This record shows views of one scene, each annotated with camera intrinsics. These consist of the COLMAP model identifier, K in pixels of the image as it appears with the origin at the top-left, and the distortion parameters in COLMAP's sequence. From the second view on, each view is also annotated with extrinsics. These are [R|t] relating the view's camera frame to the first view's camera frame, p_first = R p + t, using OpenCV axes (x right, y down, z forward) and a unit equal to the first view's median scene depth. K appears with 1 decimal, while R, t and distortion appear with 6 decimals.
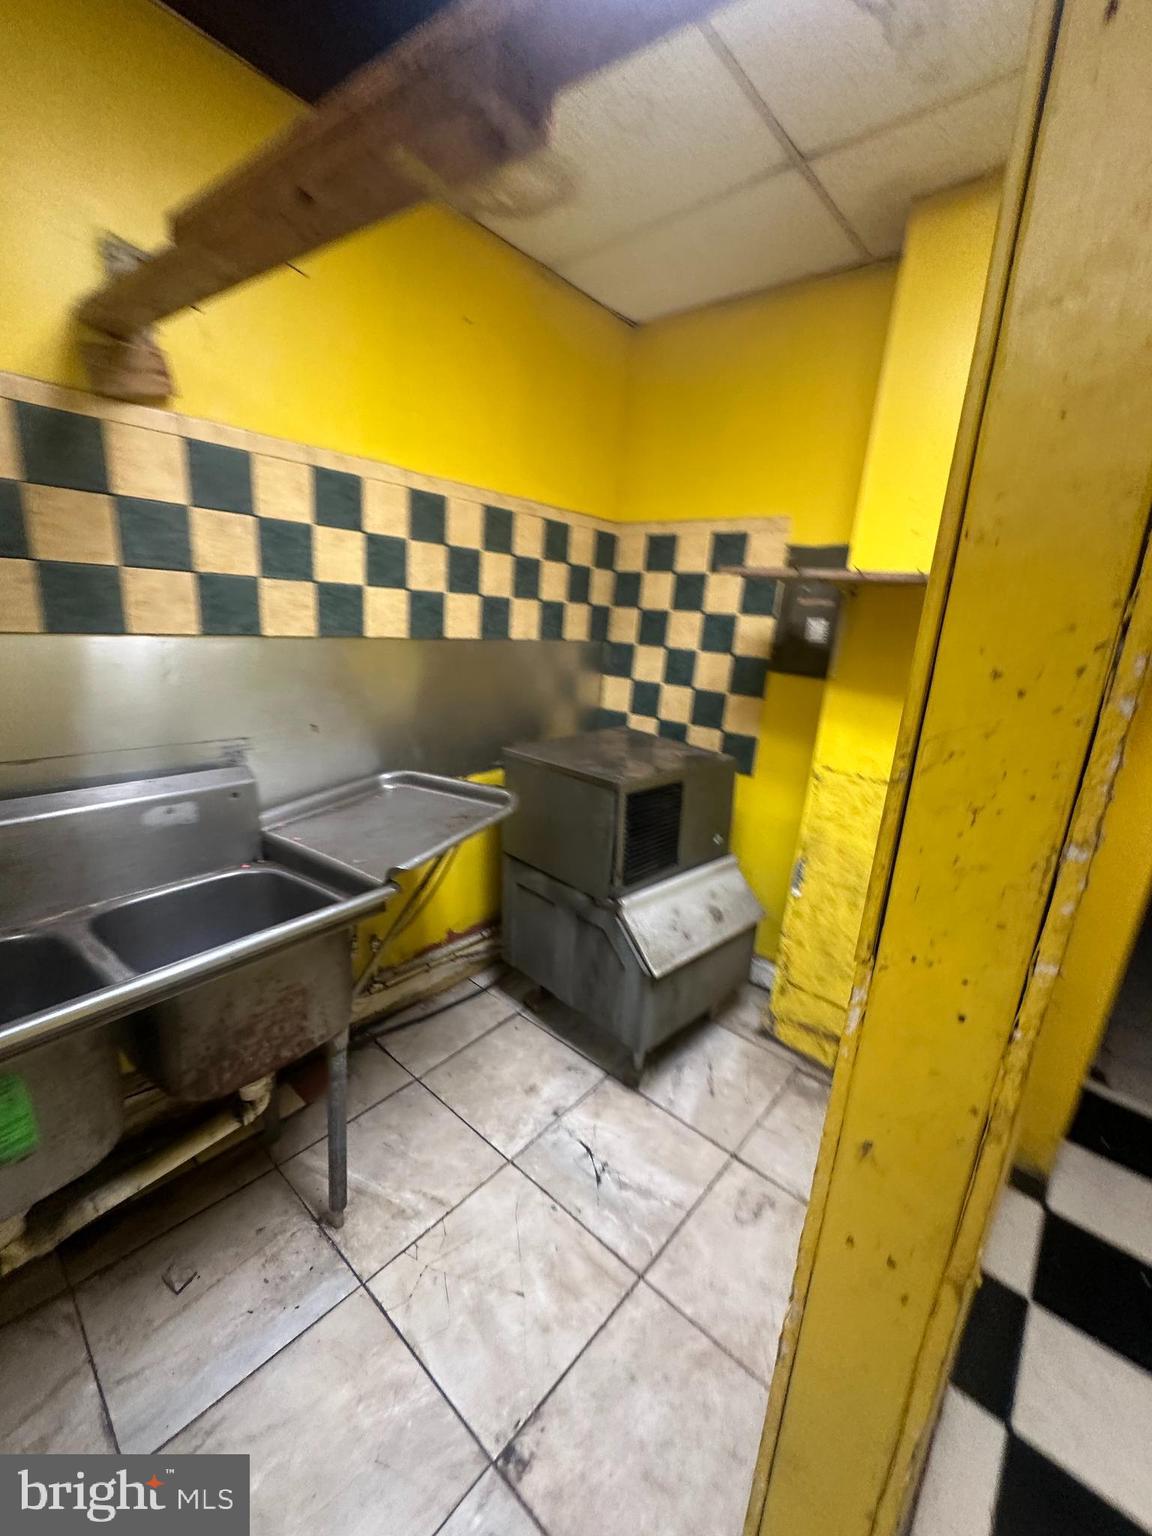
lens RADIAL K [[615.6, 0, 577.0], [0, 615.6, 768.6], [0, 0, 1]] dist [0.001083, 0.000279]
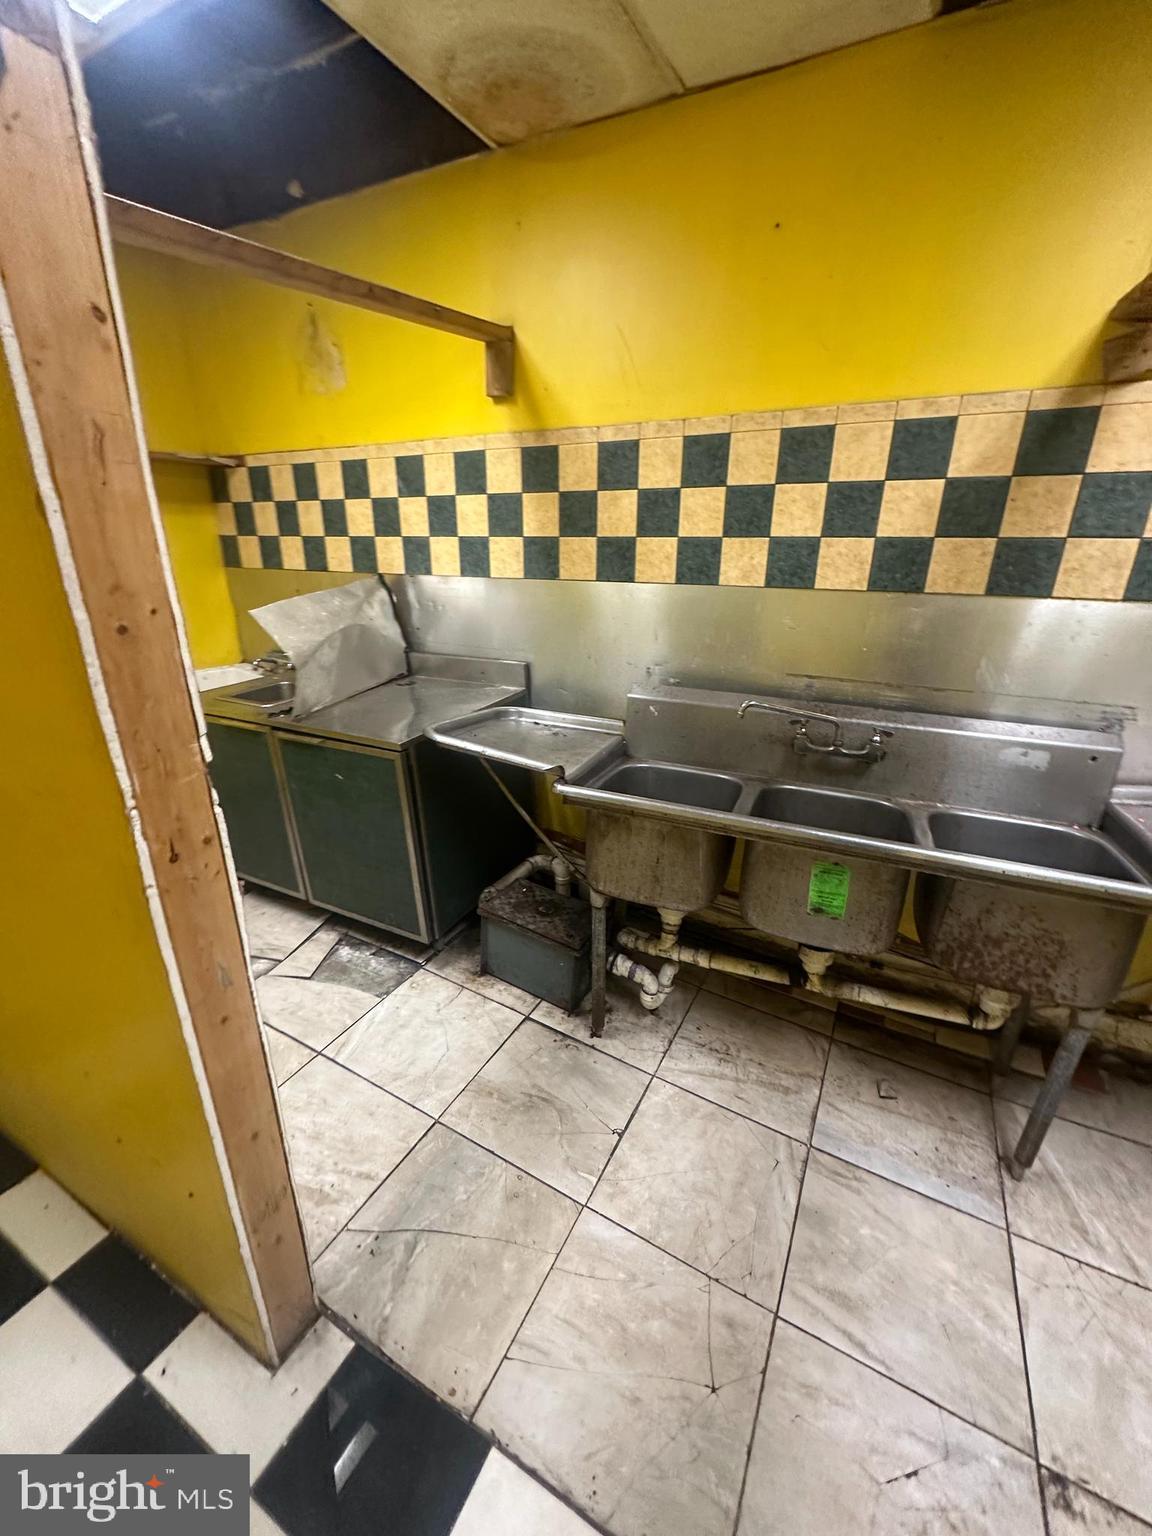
lens RADIAL K [[615.6, 0, 574.0], [0, 615.6, 769.4], [0, 0, 1]] dist [0.001083, 0.000279]
pose [[0.228703, 0.277994, -0.932960, 0.231896], [-0.236179, 0.945573, 0.223856, 0.038586], [0.944412, 0.169149, 0.281912, -0.113914]]
